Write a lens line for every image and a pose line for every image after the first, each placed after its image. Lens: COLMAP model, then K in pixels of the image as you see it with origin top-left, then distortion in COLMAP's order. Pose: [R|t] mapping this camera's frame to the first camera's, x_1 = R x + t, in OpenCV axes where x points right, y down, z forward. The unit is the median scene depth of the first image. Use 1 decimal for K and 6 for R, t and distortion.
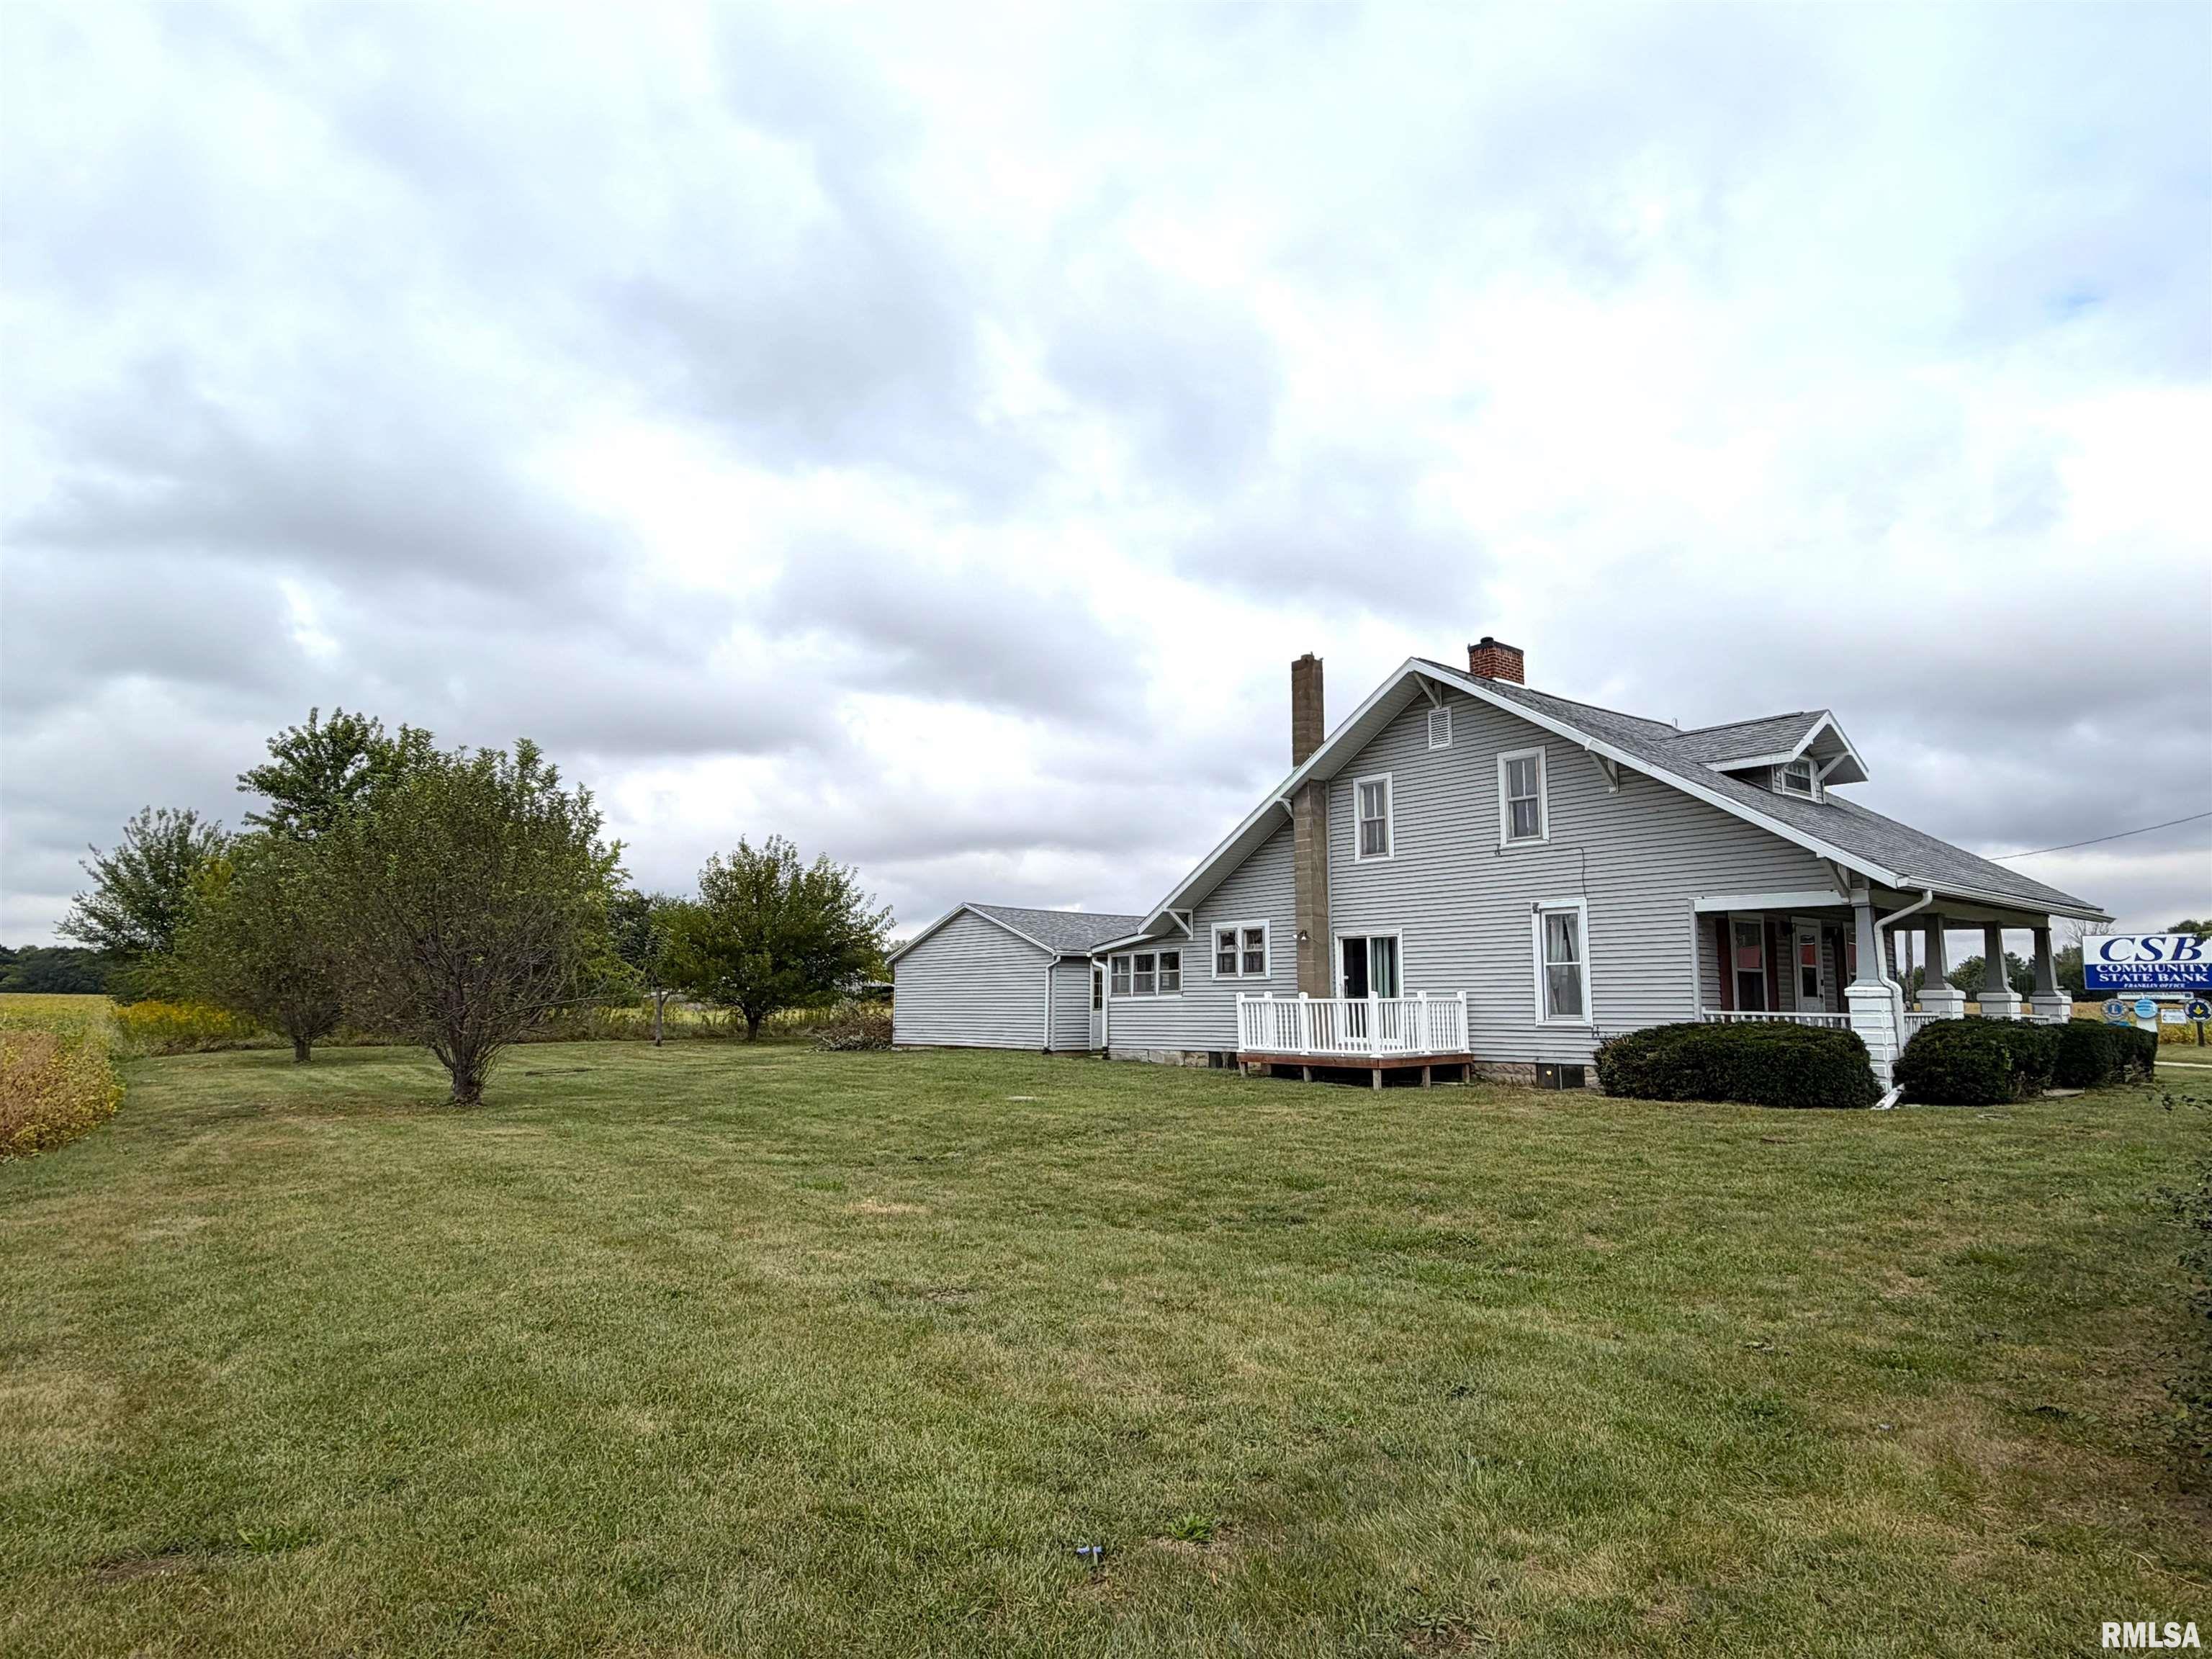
lens RADIAL K [[1287.6, 0, 1116.3], [0, 1287.6, 828.0], [0, 0, 1]] dist [-0.001246, -0.001483]
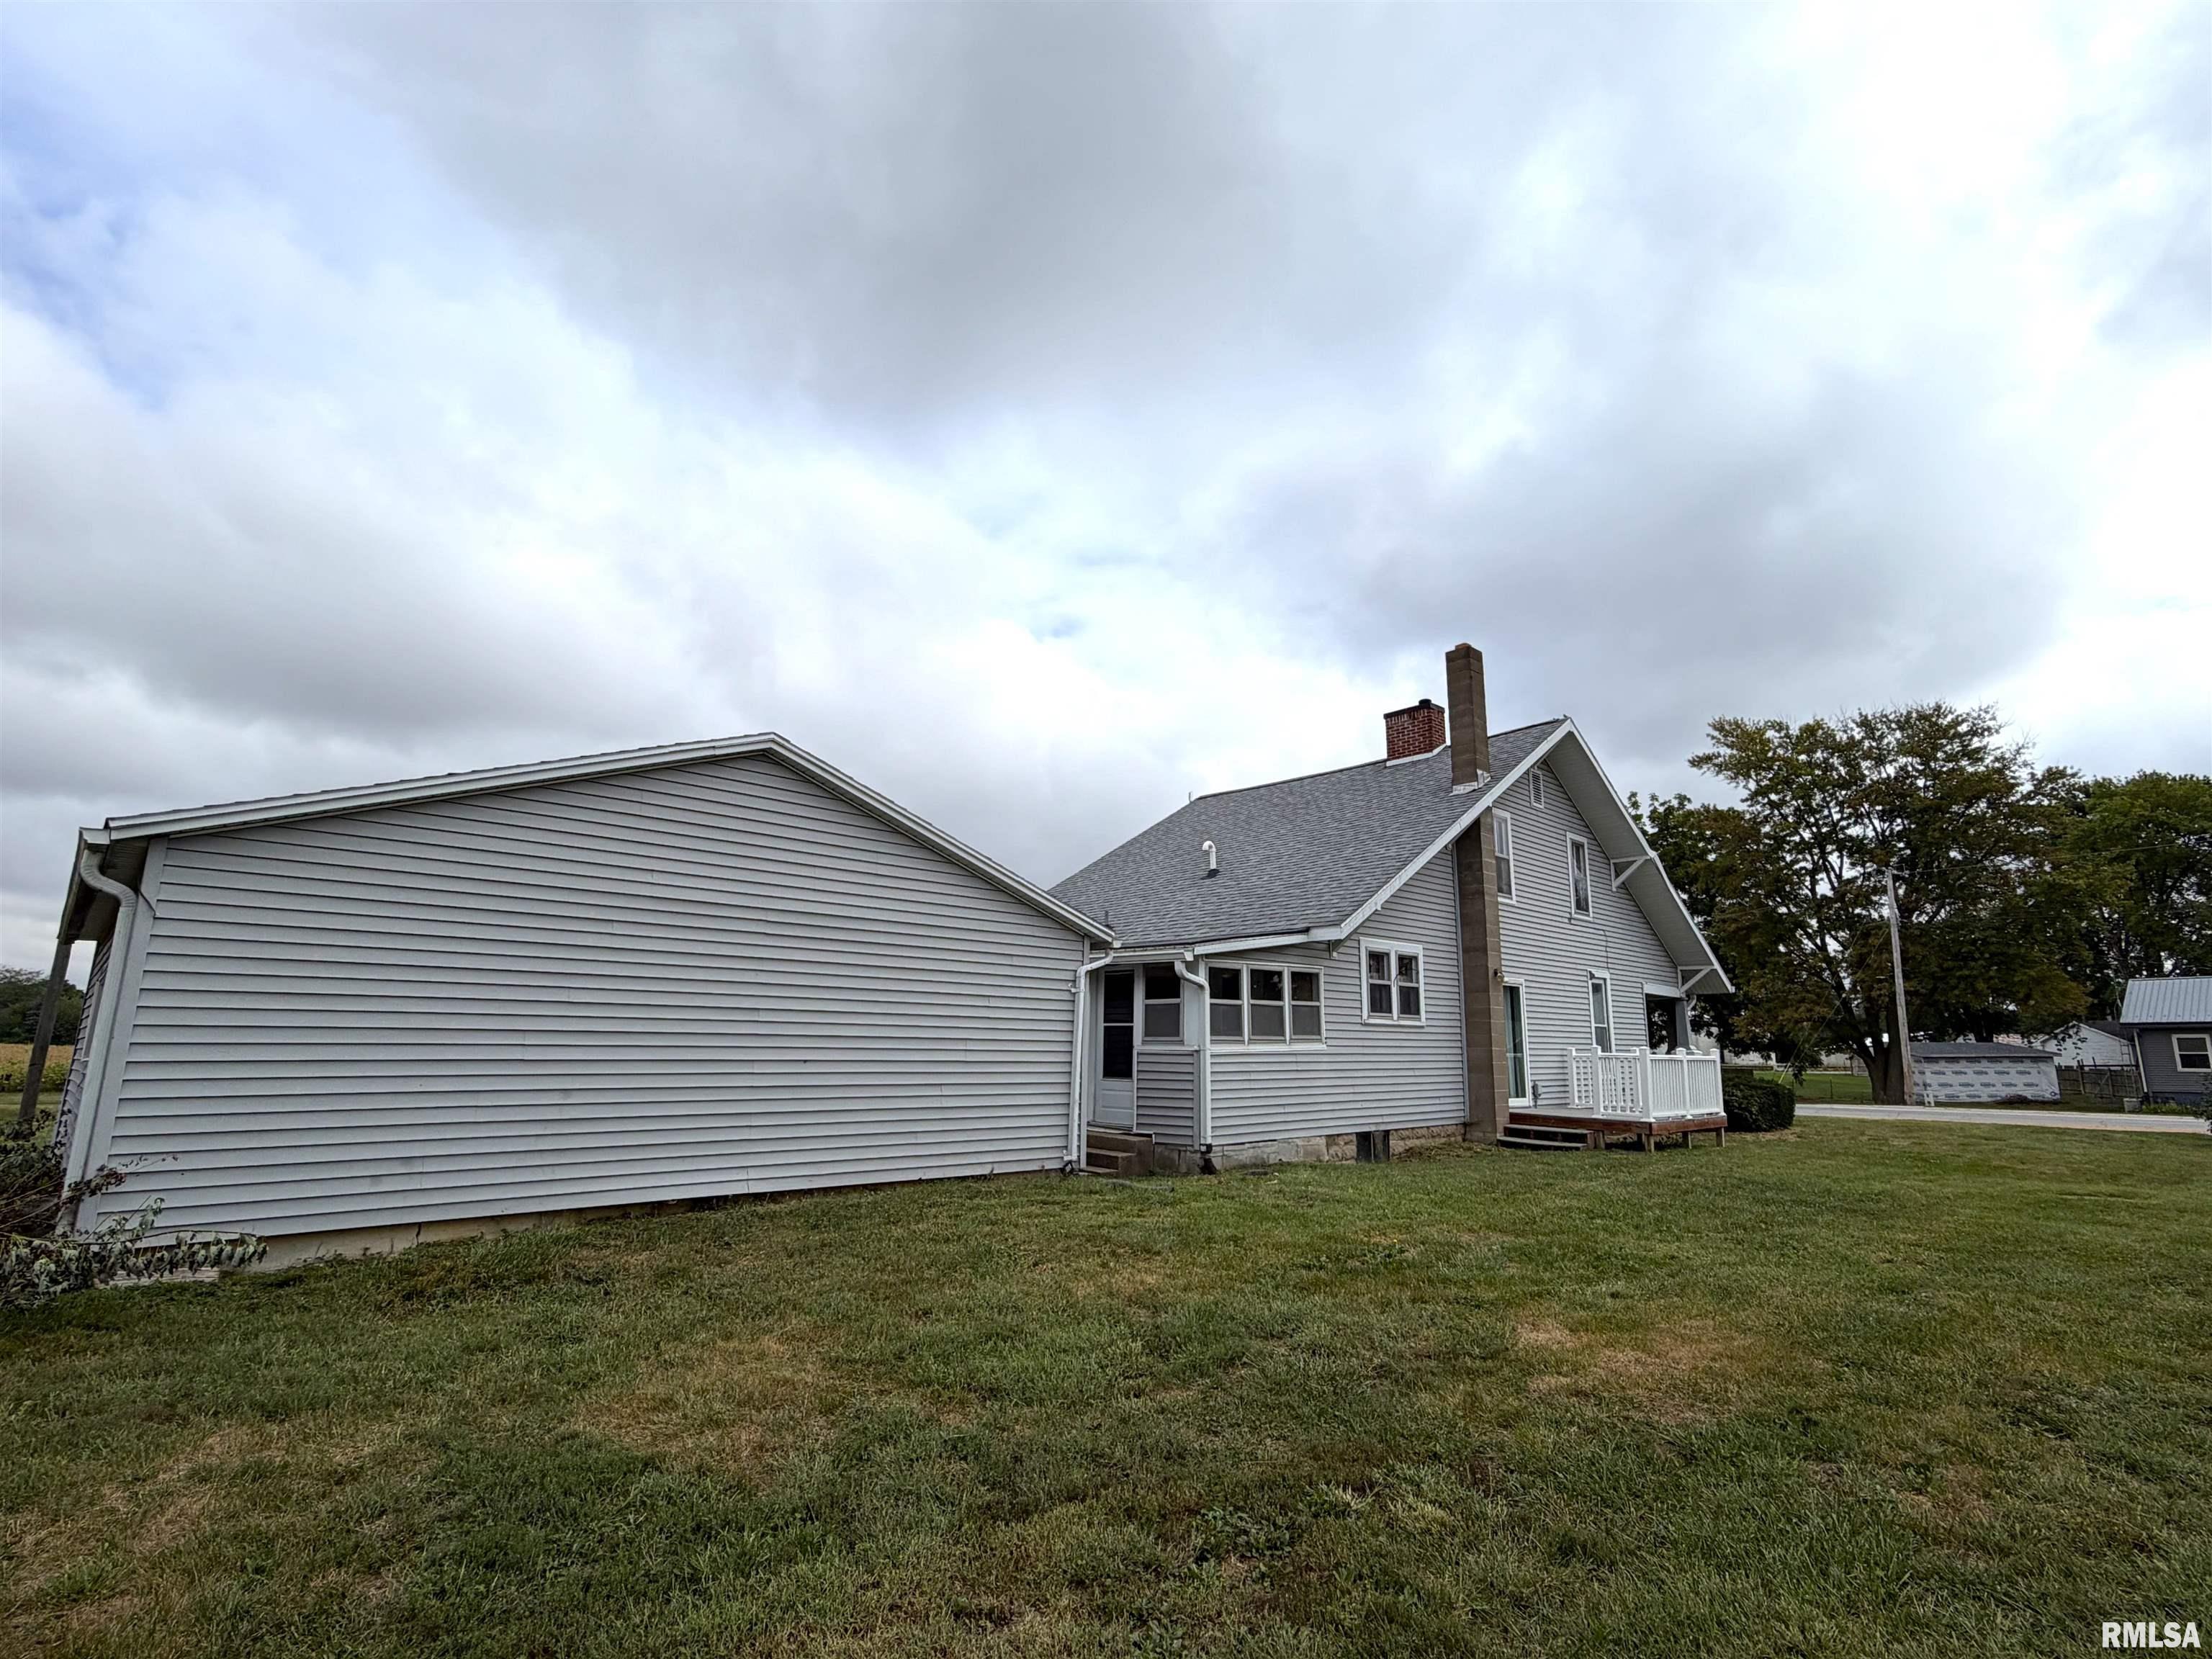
lens RADIAL K [[1093.0, 0, 1110.0], [0, 1093.0, 825.4], [0, 0, 1]] dist [0.000877, 0.000581]
pose [[-0.073166, 0.199307, 0.977202, -0.549866], [-0.147593, 0.966875, -0.208252, 0.176726], [-0.986338, -0.159465, -0.041326, 1.318428]]
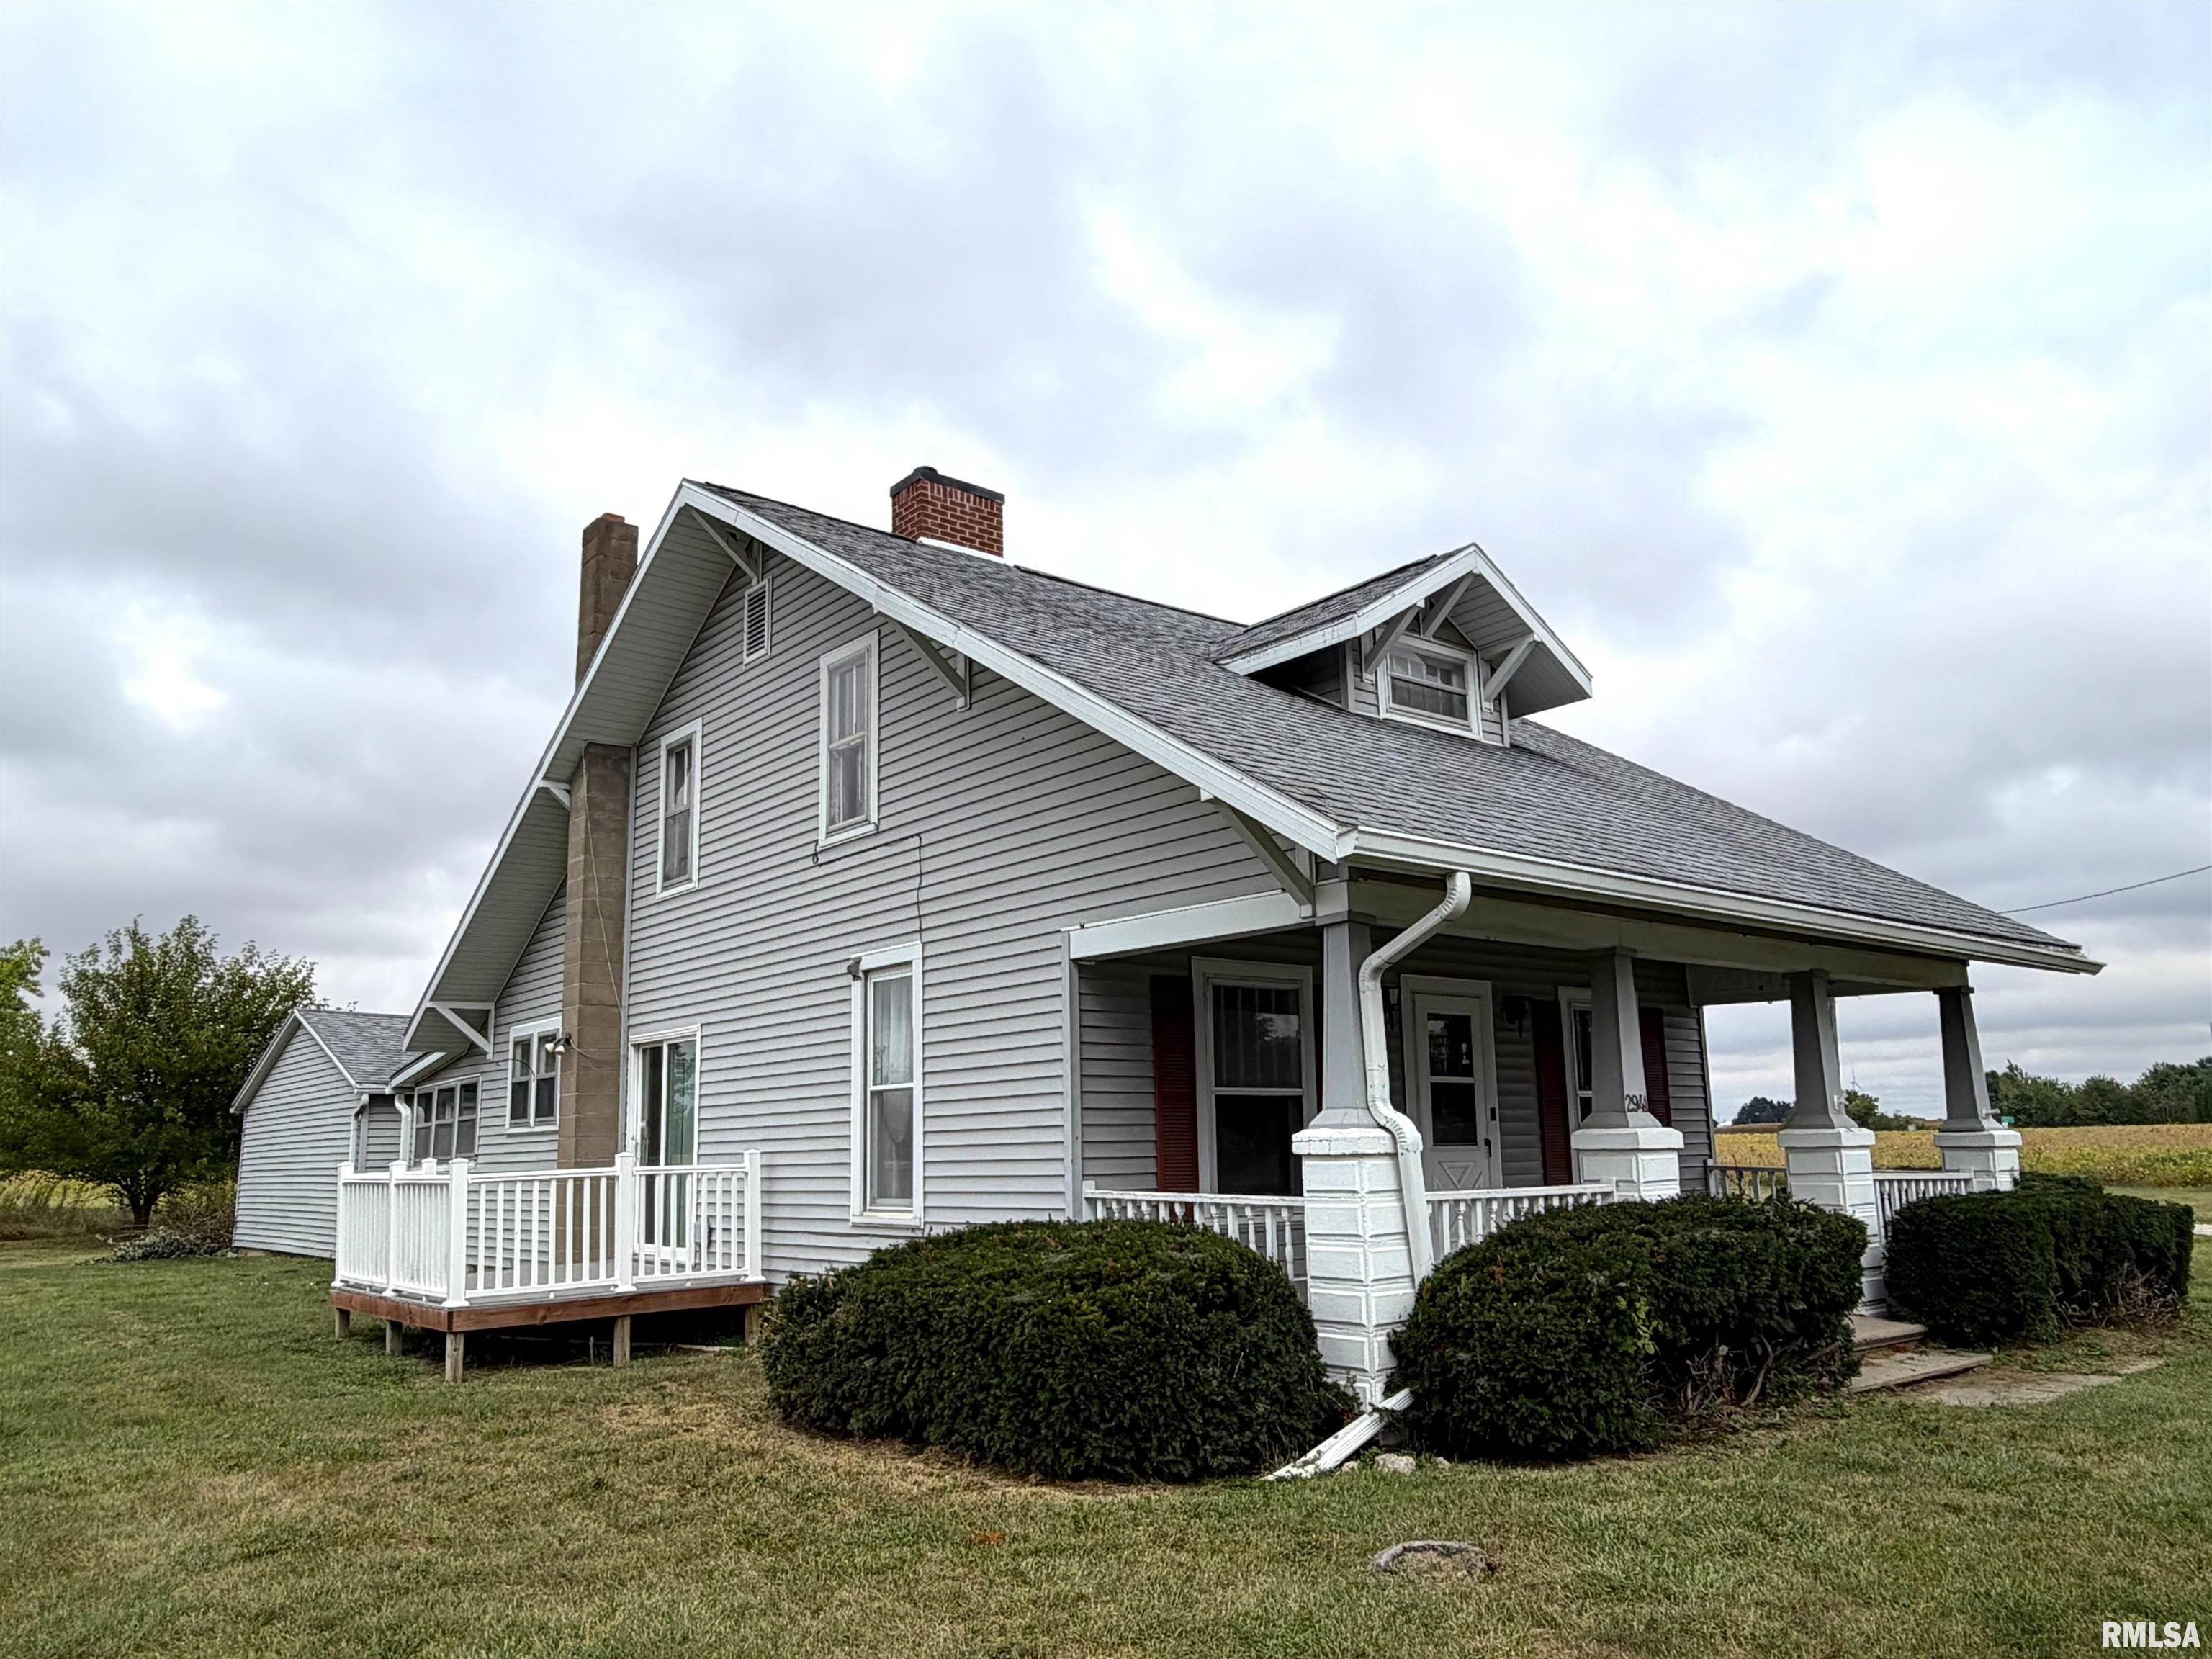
lens RADIAL K [[1595.0, 0, 1107.0], [0, 1595.0, 810.1], [0, 0, 1]] dist [-0.010237, -0.008429]
pose [[0.999711, -0.023978, -0.001937, 0.373417], [0.023766, 0.996913, -0.074837, 0.044528], [0.003726, 0.074770, 0.997194, 0.369575]]
